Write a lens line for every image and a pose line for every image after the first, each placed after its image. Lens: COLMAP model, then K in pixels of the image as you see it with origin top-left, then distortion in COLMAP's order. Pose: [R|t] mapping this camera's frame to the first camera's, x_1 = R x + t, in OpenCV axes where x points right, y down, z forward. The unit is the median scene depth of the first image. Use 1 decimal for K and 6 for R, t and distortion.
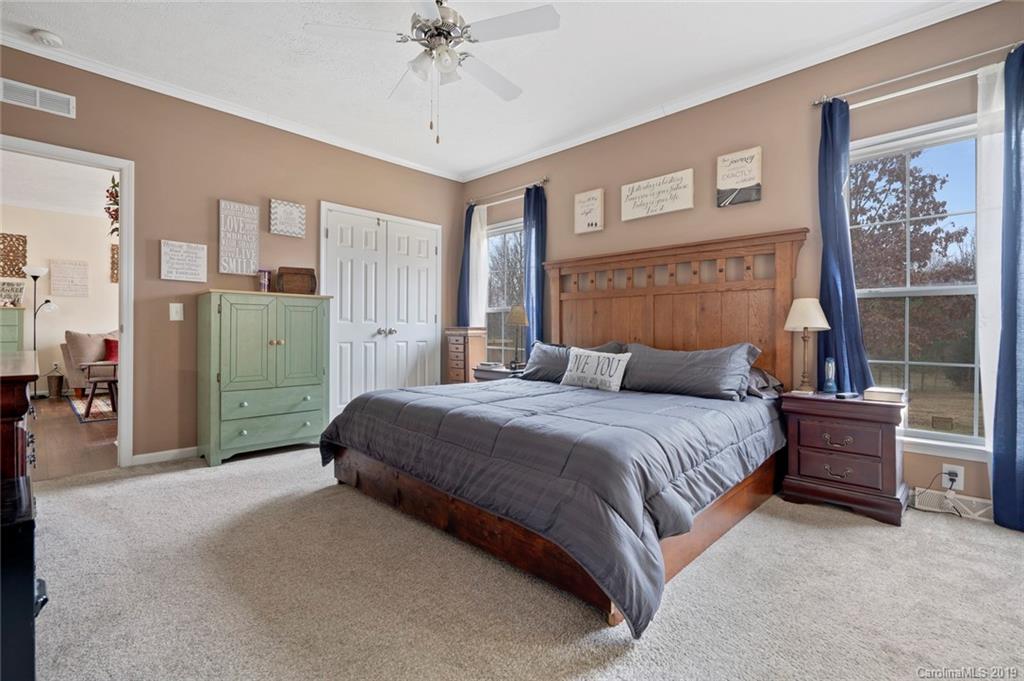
lens RADIAL K [[467.2, 0, 509.8], [0, 467.2, 334.3], [0, 0, 1]] dist [-0.002458, 0.001190]
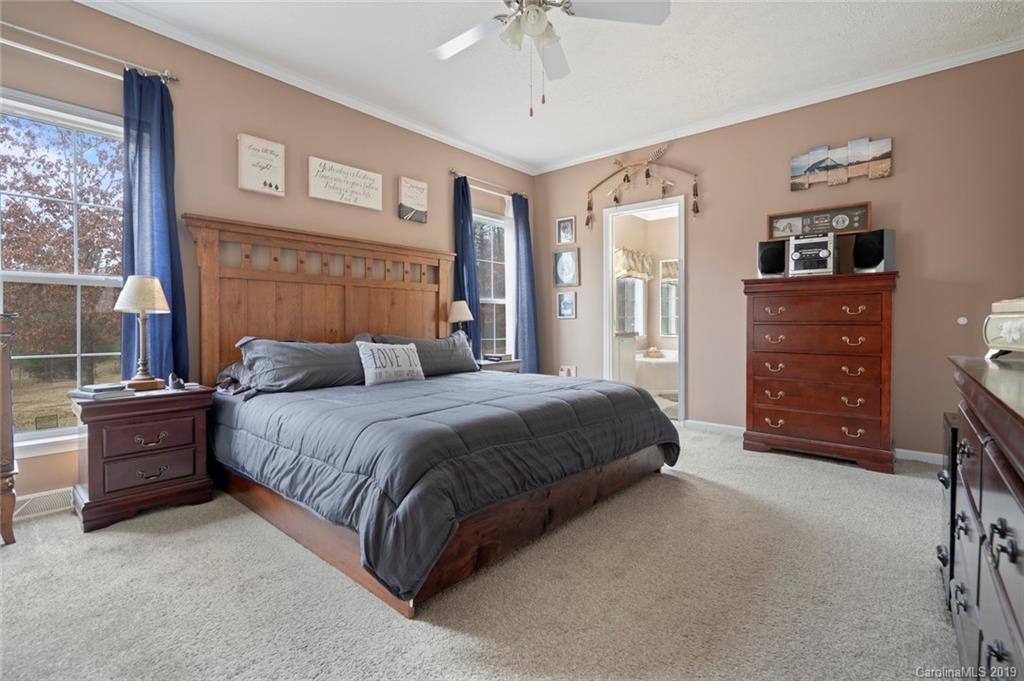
lens RADIAL K [[467.2, 0, 509.8], [0, 467.2, 334.3], [0, 0, 1]] dist [-0.002458, 0.001190]
pose [[-0.058932, -0.026846, 0.997901, -0.663815], [0.007363, 0.999599, 0.027327, -0.005963], [-0.998235, 0.008958, -0.058711, 0.686980]]
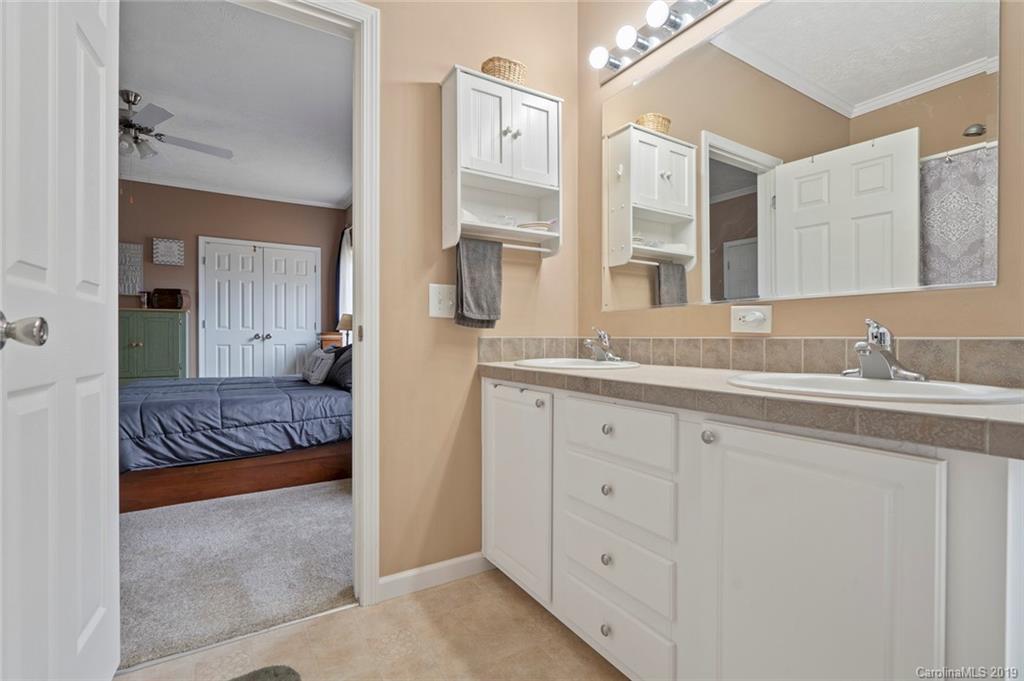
lens RADIAL K [[467.2, 0, 509.8], [0, 467.2, 334.3], [0, 0, 1]] dist [-0.002458, 0.001190]
pose [[0.970278, -0.004658, -0.241949, 0.795865], [0.001998, 0.999935, -0.011241, 0.003944], [0.241986, 0.010423, 0.970224, -0.051671]]
